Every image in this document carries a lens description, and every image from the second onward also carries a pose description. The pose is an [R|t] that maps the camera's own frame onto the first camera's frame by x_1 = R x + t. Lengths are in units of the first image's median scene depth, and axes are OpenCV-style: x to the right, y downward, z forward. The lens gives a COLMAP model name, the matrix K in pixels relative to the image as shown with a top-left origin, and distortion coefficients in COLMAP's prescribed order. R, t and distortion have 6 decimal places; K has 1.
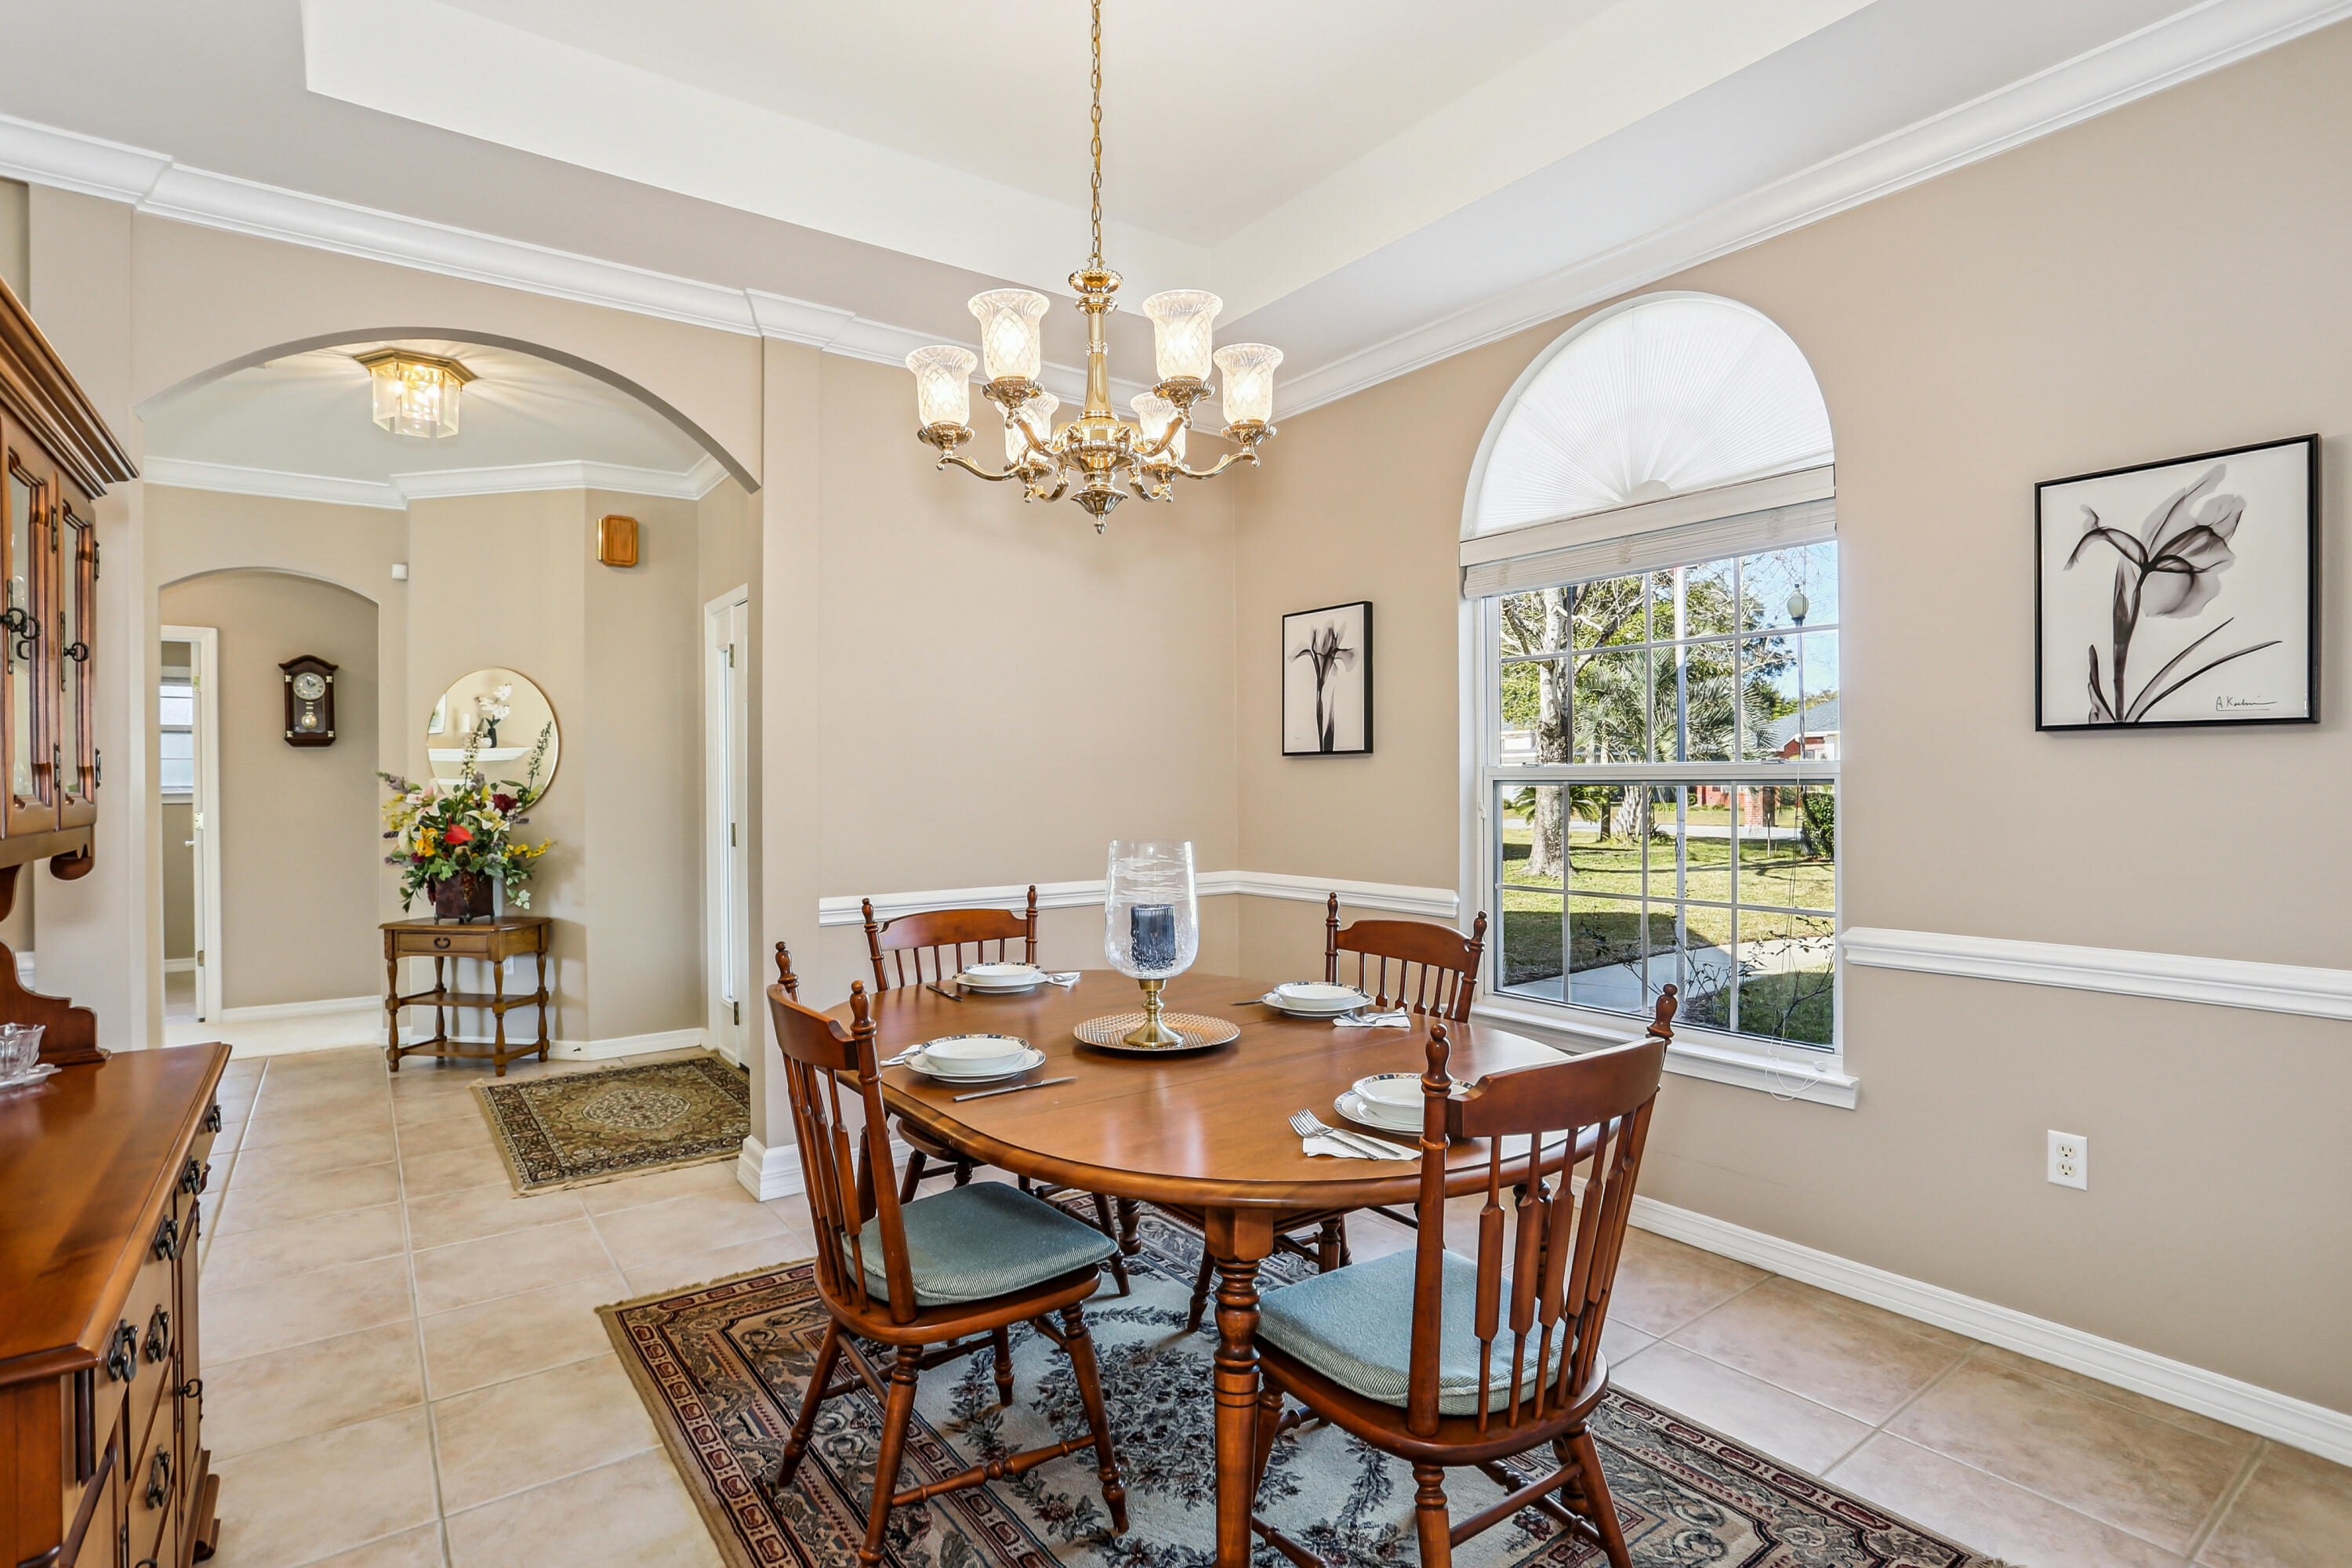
lens RADIAL K [[1150.7, 0, 1195.0], [0, 1150.7, 780.6], [0, 0, 1]] dist [-0.038811, 0.009503]
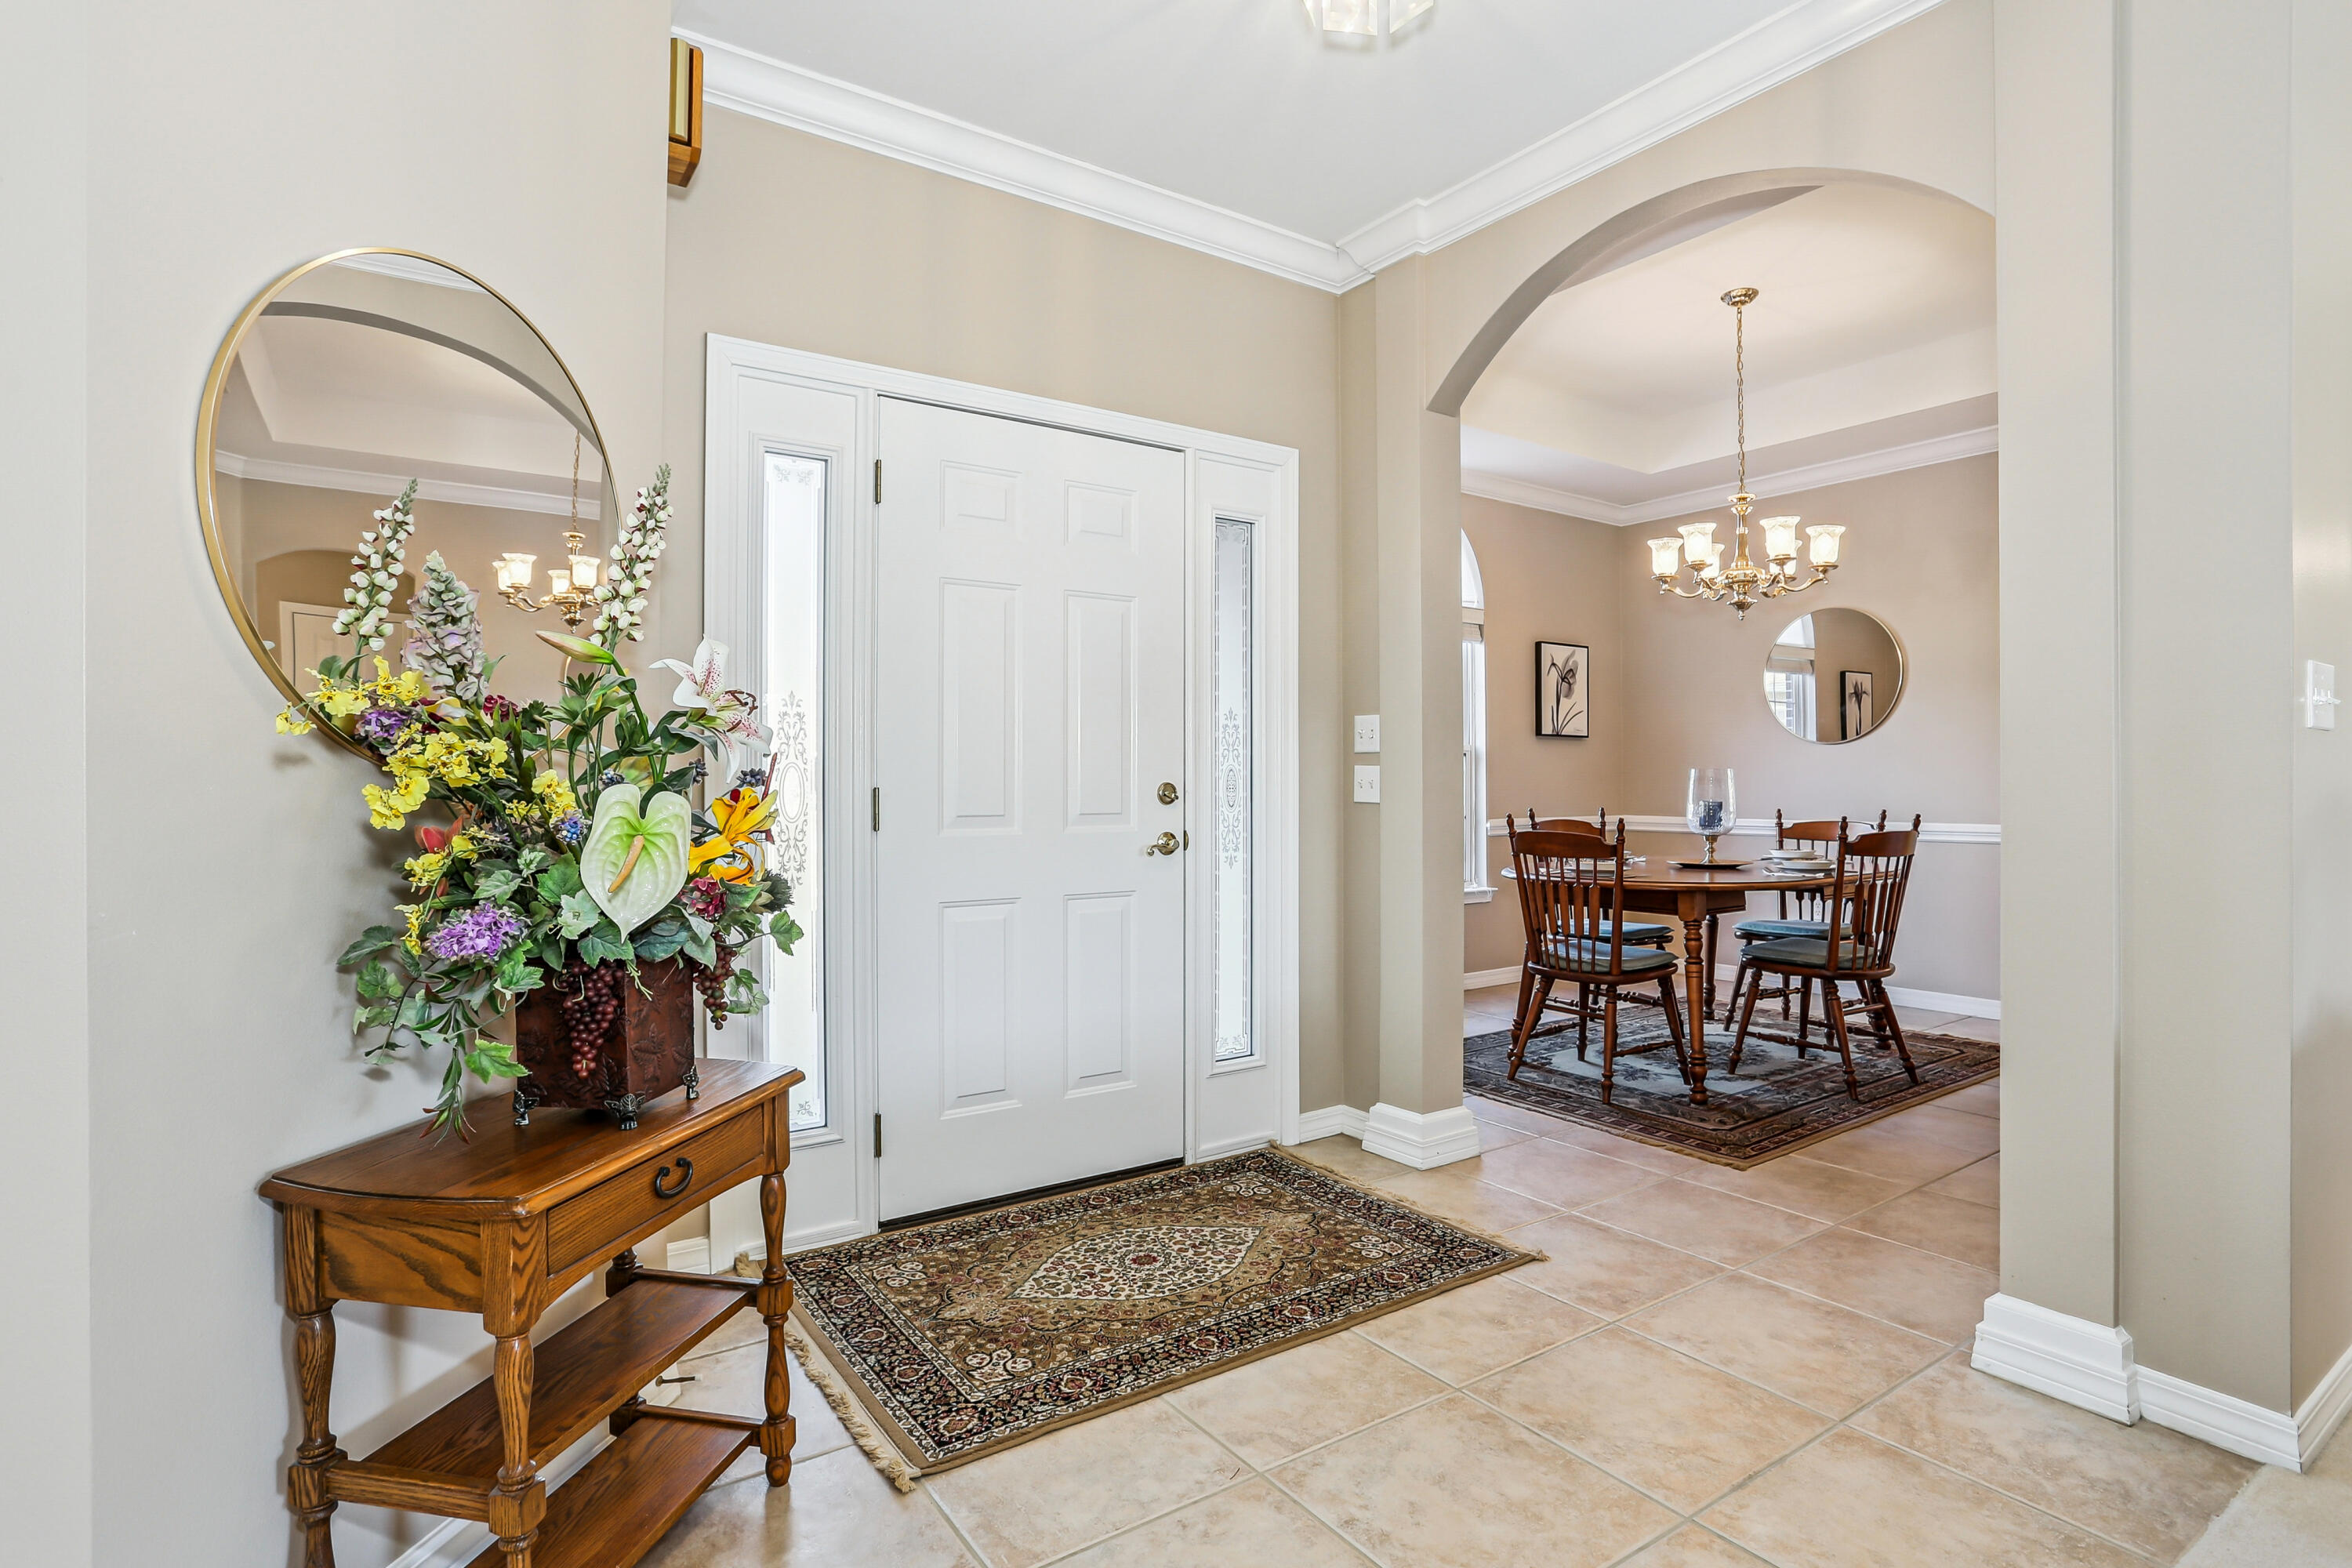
lens RADIAL K [[1150.7, 0, 1187.6], [0, 1150.7, 792.8], [0, 0, 1]] dist [-0.038811, 0.009503]
pose [[0.035290, -0.006639, 0.999355, -1.594531], [-0.004152, 0.999968, 0.006790, 0.060745], [-0.999369, -0.004389, 0.035261, 1.413632]]
